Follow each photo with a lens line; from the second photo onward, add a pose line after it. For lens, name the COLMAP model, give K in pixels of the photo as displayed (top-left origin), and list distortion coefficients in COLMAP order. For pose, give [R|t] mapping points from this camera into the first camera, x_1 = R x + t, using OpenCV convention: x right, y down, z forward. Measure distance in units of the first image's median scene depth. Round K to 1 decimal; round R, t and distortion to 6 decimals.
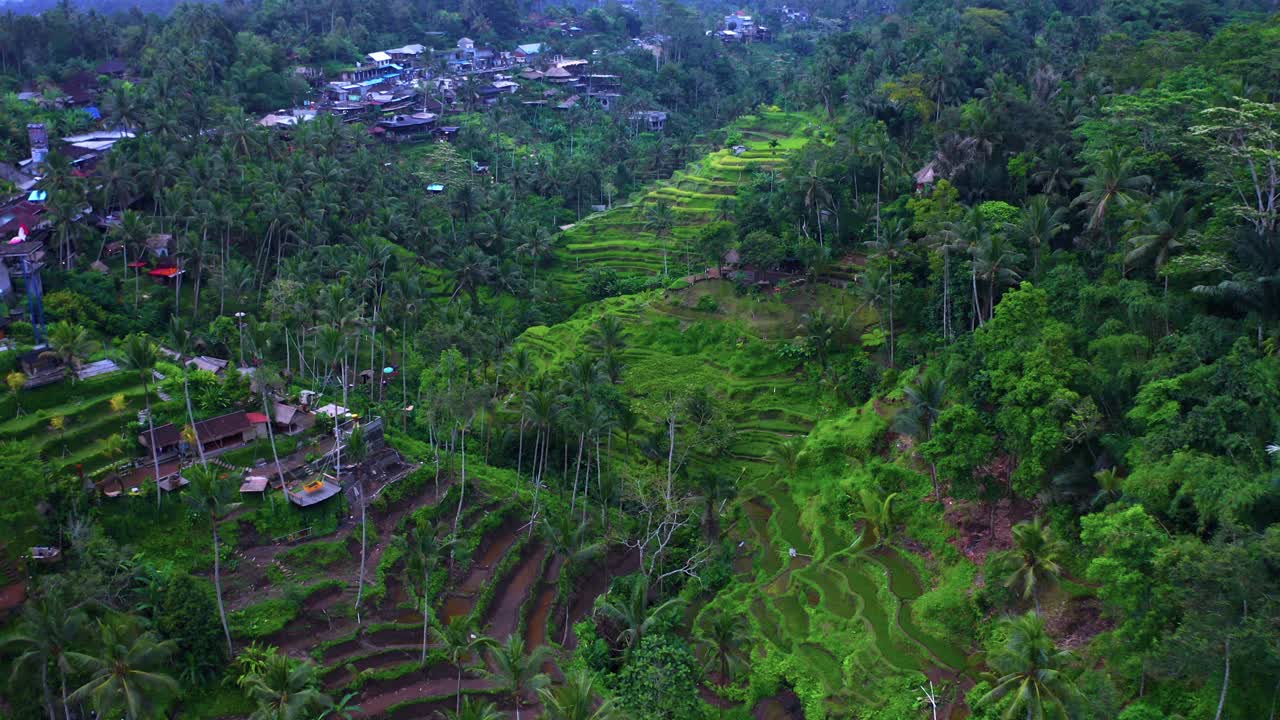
lens RADIAL K [[1423.7, 0, 640.0], [0, 1423.7, 360.0], [0, 0, 1]] dist [-0.198406, 0.010578]
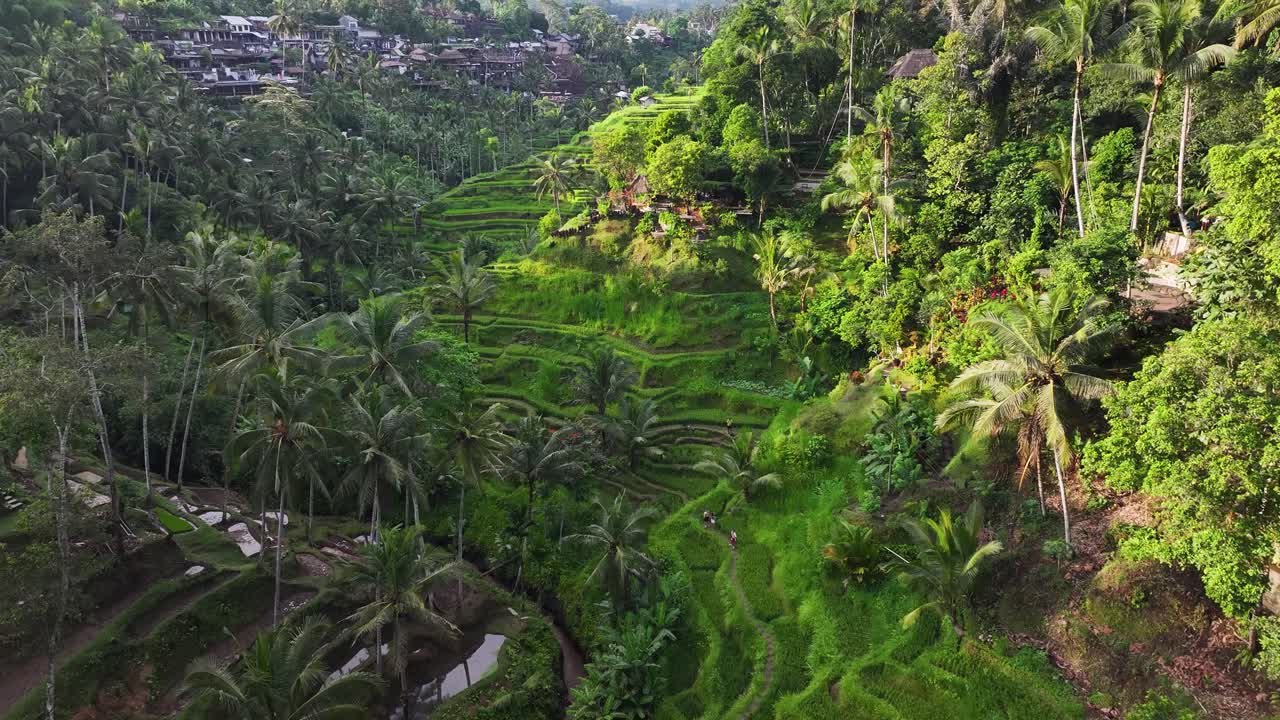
lens RADIAL K [[1423.7, 0, 640.0], [0, 1423.7, 360.0], [0, 0, 1]] dist [-0.198406, 0.010578]
pose [[0.997810, -0.035073, 0.056081, 0.010472], [0.035424, 0.999358, -0.005289, 0.009113], [-0.055859, 0.007264, 0.998412, 0.146983]]
